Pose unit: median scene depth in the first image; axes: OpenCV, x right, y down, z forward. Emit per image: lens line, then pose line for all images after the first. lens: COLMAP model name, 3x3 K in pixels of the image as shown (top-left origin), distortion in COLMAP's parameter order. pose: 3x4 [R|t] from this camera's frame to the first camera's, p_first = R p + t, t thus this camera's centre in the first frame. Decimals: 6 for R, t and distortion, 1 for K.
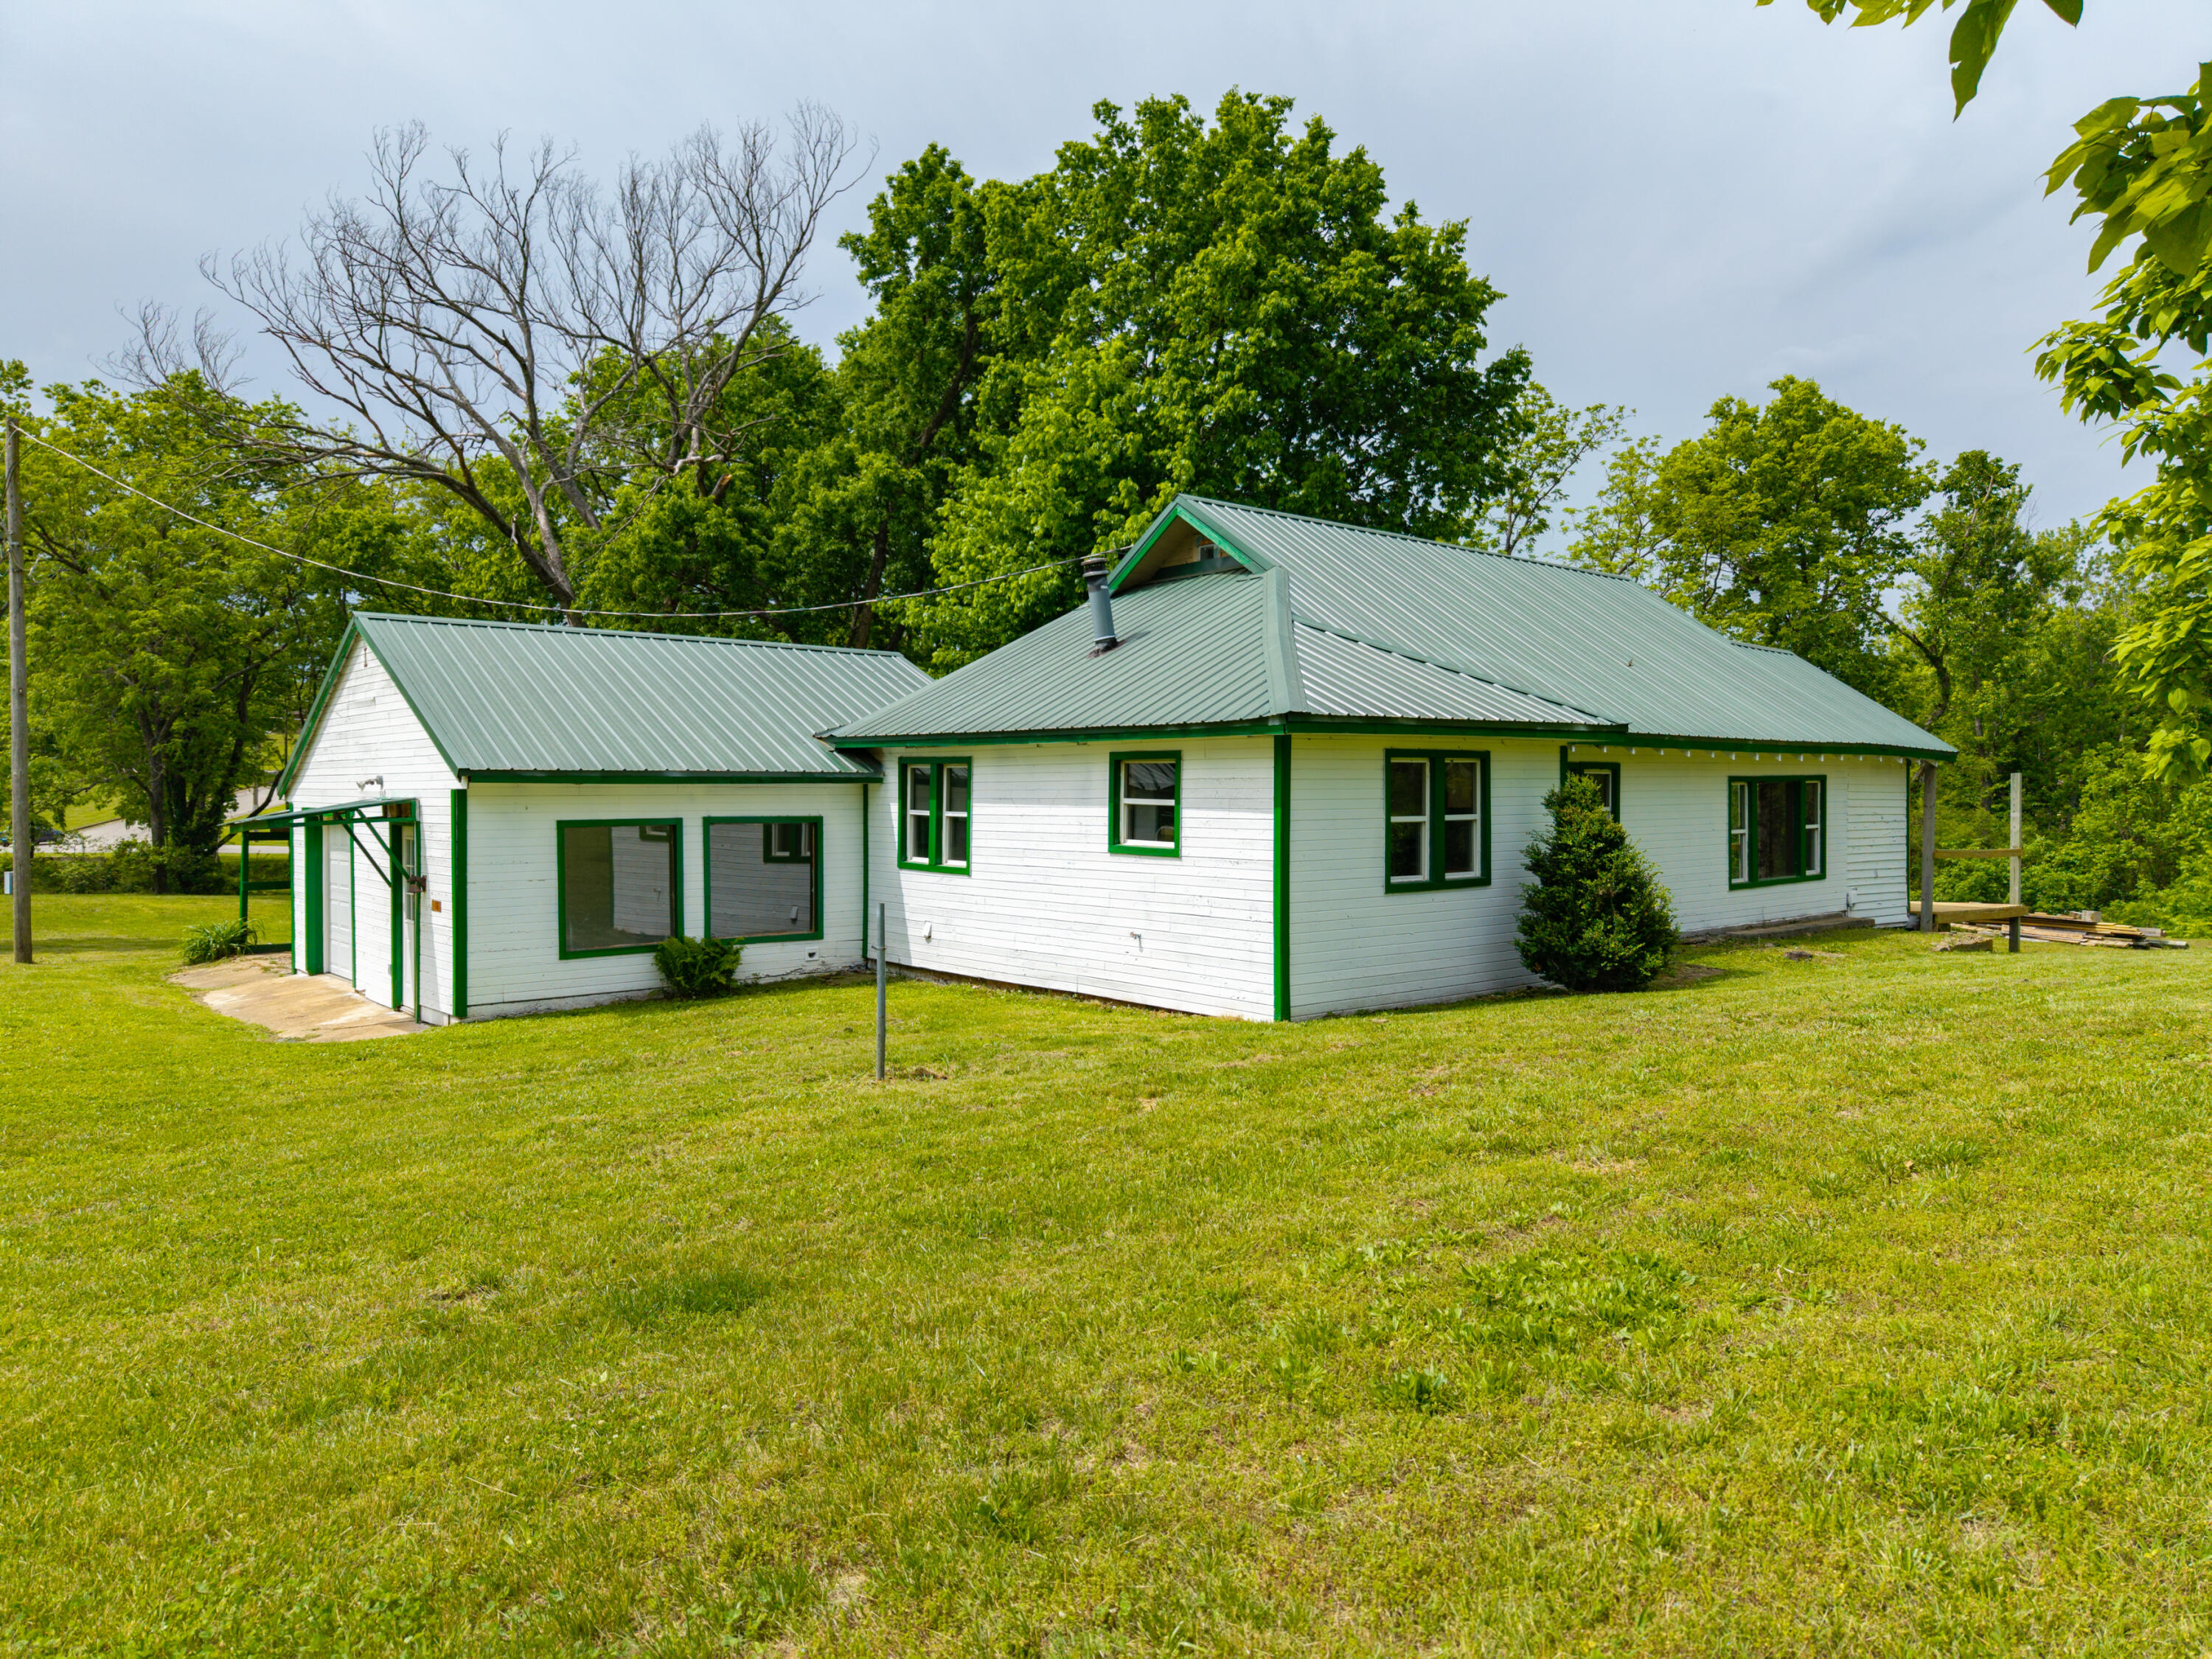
lens RADIAL K [[1570.0, 0, 1100.9], [0, 1570.0, 822.9], [0, 0, 1]] dist [0.031984, -0.003688]
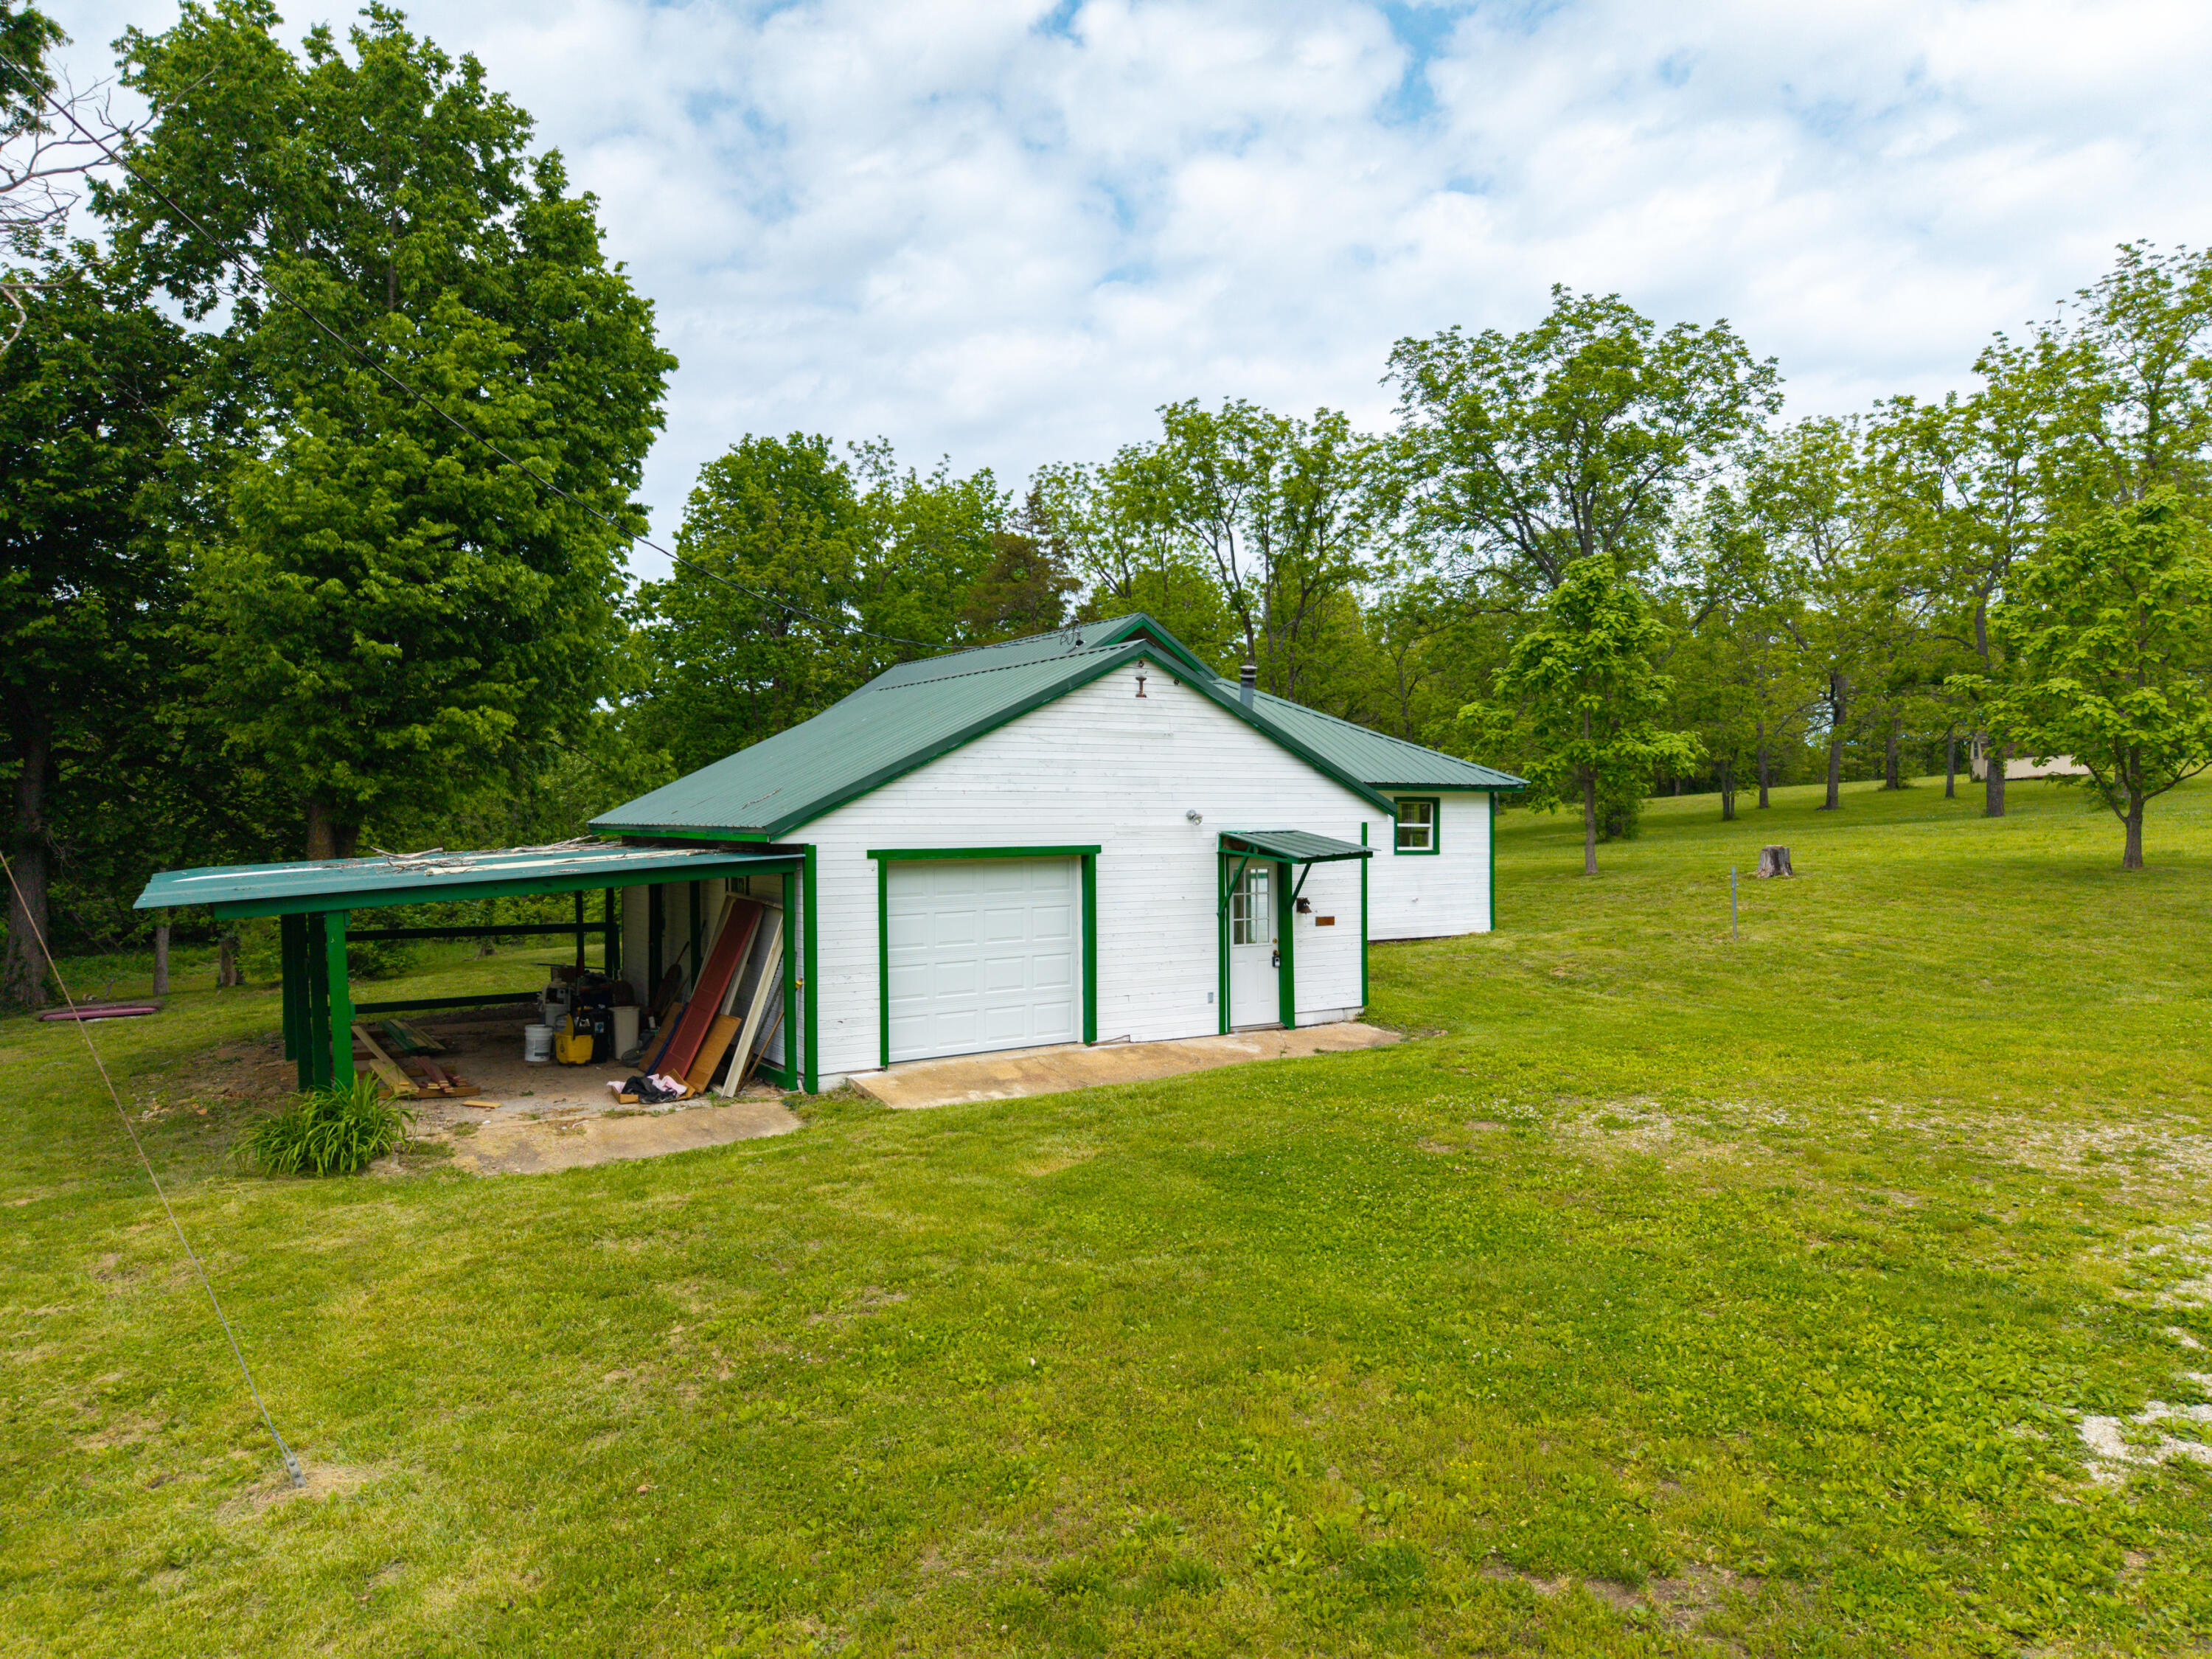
lens RADIAL K [[1570.0, 0, 1102.2], [0, 1570.0, 826.4], [0, 0, 1]] dist [0.031984, -0.003688]
pose [[0.094820, -0.015208, 0.995378, -1.500129], [0.020295, 0.999705, 0.013341, -0.035680], [-0.995288, 0.018936, 0.095101, 0.990995]]
